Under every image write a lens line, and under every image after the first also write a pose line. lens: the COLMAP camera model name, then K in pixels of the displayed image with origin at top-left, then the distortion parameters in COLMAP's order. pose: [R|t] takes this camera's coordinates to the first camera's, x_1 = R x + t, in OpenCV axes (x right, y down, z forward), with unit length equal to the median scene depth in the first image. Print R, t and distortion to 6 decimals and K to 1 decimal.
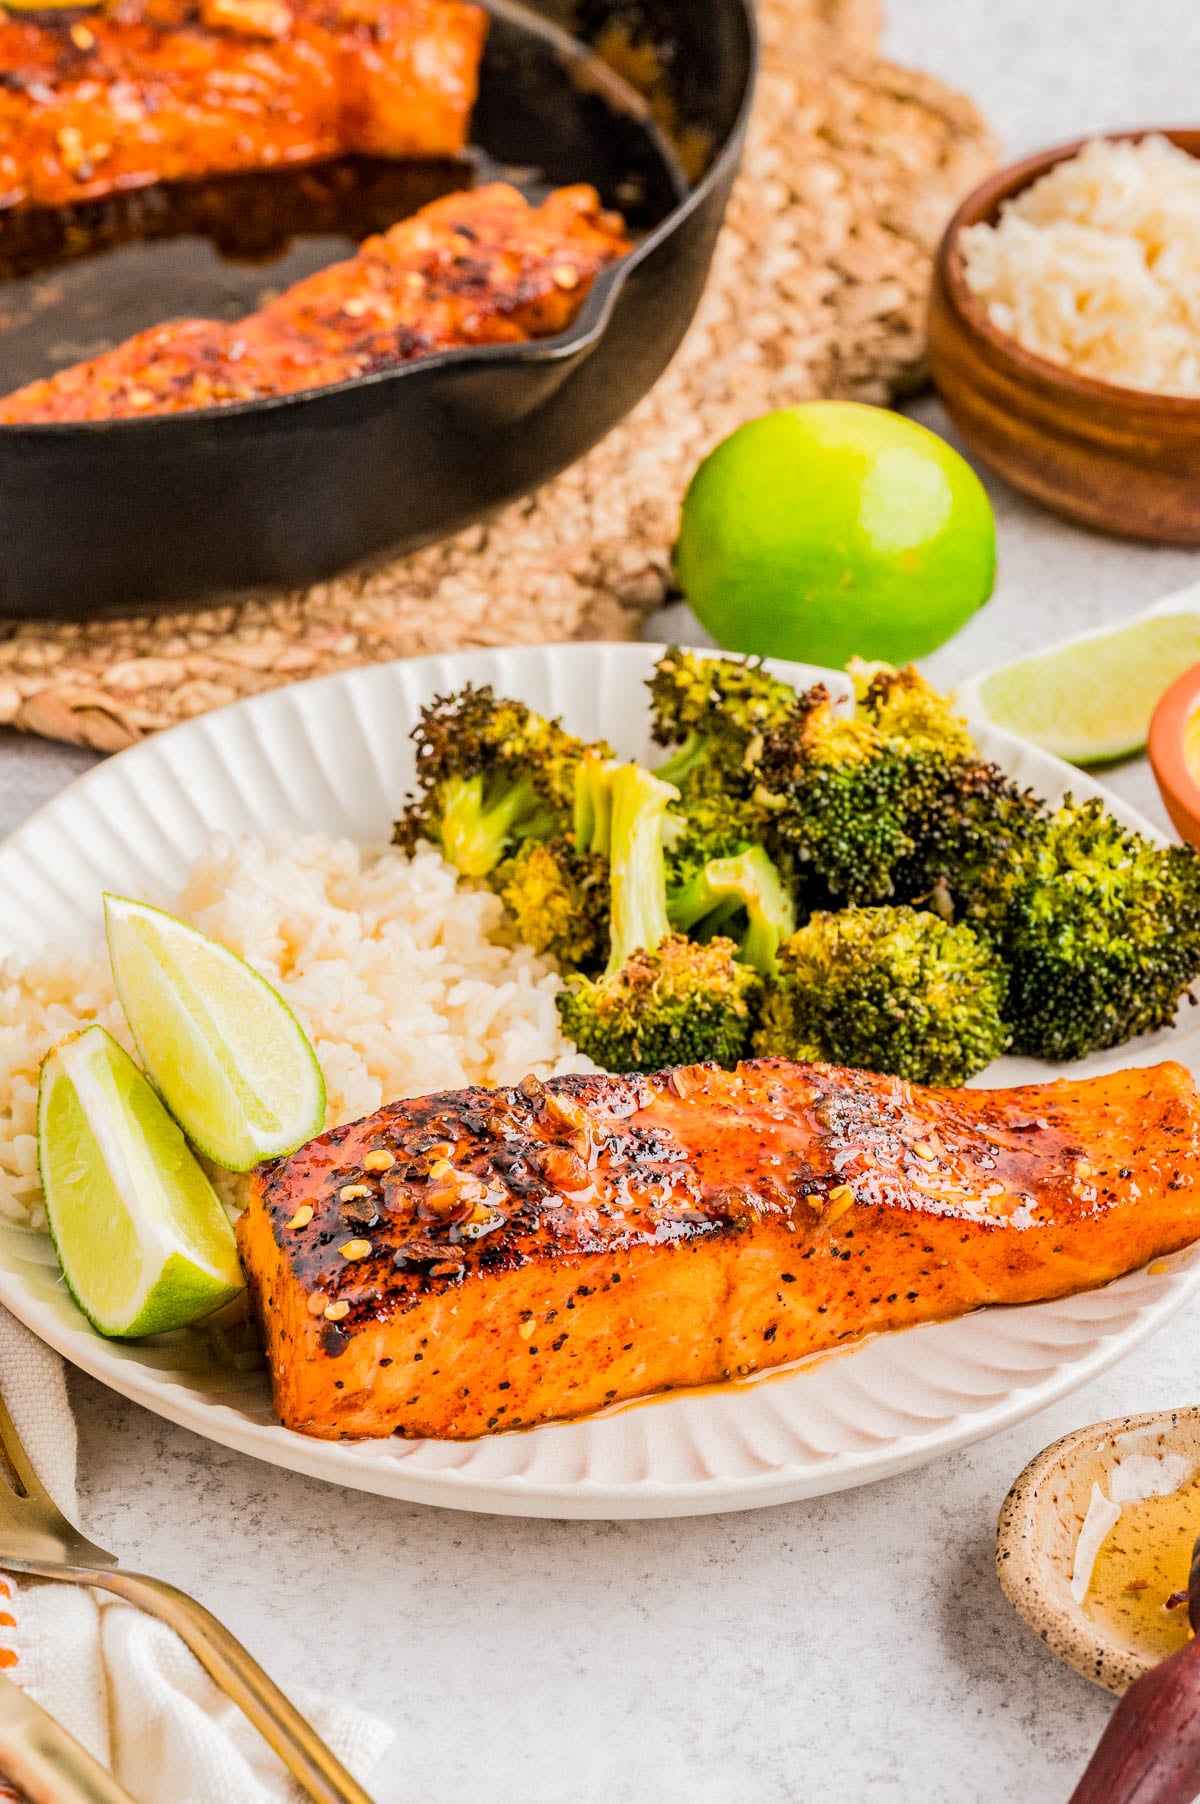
lens RADIAL K [[7409.1, 0, 600.0], [0, 7409.1, 902.0], [0, 0, 1]] dist [0.033224, -1.159841]
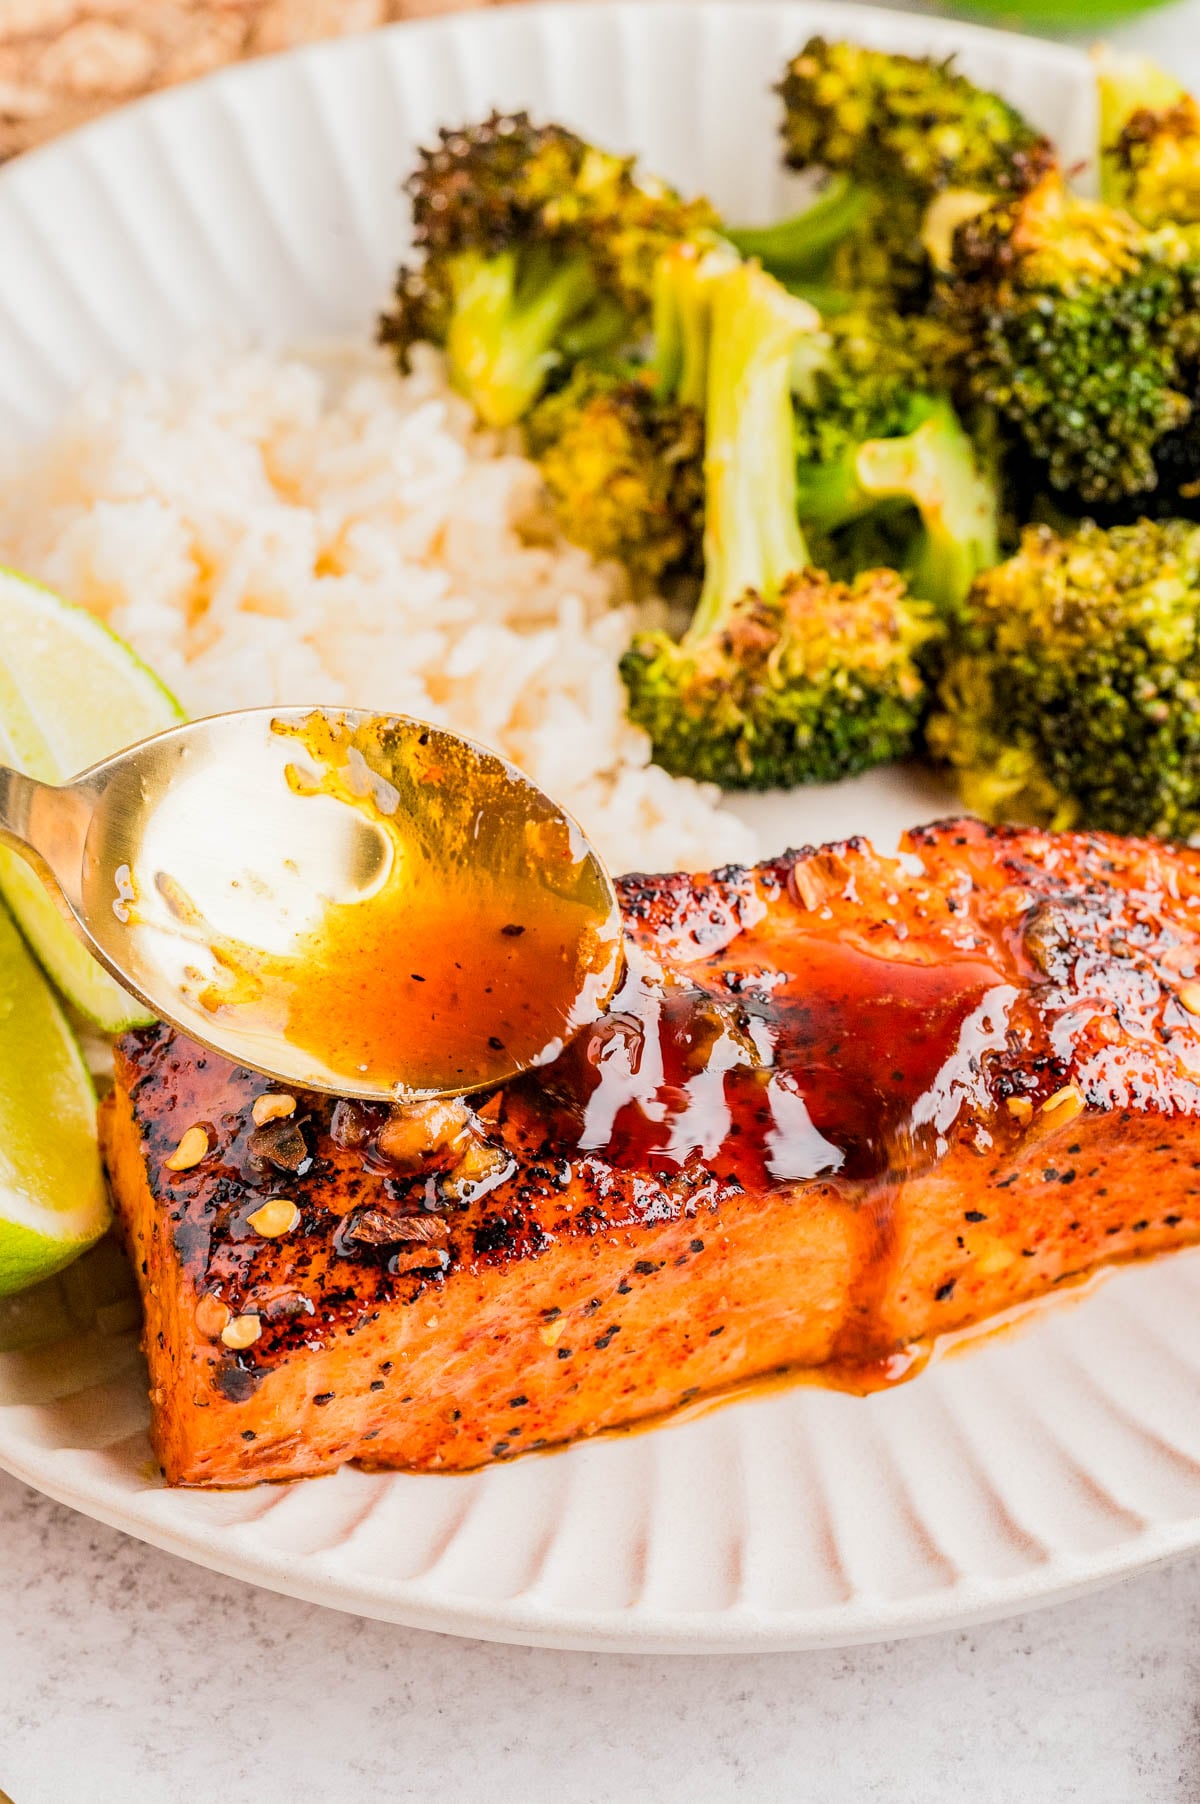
lens RADIAL K [[7409.1, 0, 600.0], [0, 7409.1, 902.0], [0, 0, 1]] dist [0.033224, -1.159841]
pose [[0.999531, 0.009946, -0.028950, 0.011129], [-0.003153, 0.974162, 0.225827, -0.111435], [0.030448, -0.225630, 0.973737, 0.379147]]
